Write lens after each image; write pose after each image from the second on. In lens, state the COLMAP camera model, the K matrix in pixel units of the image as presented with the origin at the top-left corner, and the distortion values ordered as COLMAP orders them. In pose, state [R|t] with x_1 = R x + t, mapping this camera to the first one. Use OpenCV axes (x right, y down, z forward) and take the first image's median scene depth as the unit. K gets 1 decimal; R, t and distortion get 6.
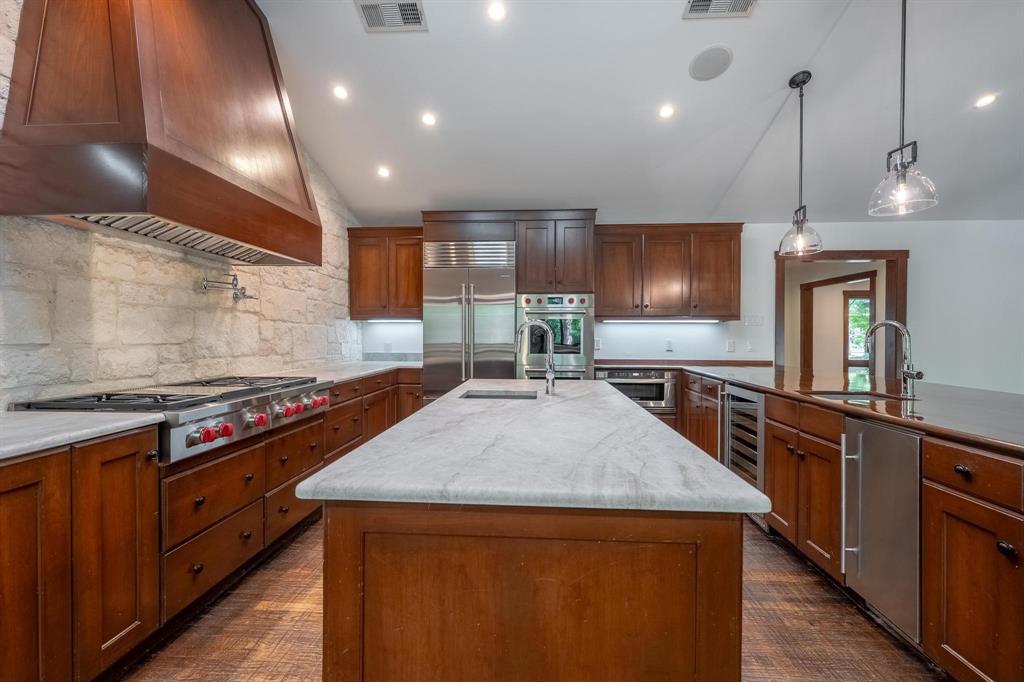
lens RADIAL K [[421.7, 0, 509.2], [0, 421.7, 338.7], [0, 0, 1]] dist [0.007100, -0.000180]
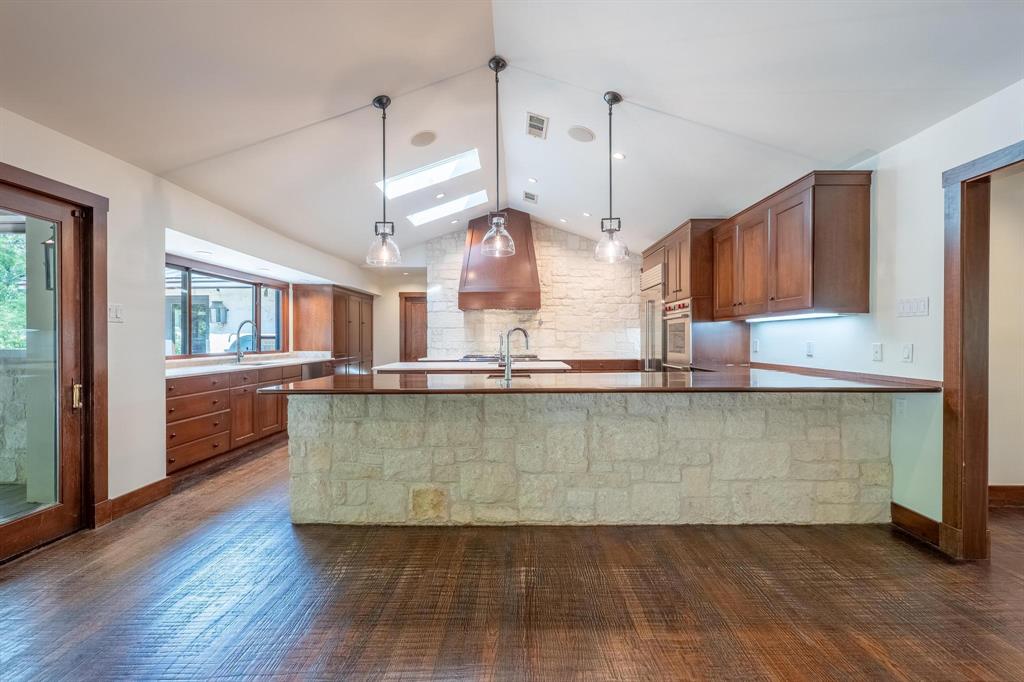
lens RADIAL K [[421.7, 0, 515.0], [0, 421.7, 341.2], [0, 0, 1]] dist [0.007100, -0.000180]
pose [[0.081802, 0.002803, -0.996645, 1.703464], [-0.000806, 0.999996, 0.002746, 0.000446], [0.996648, 0.000578, 0.081804, 0.627218]]
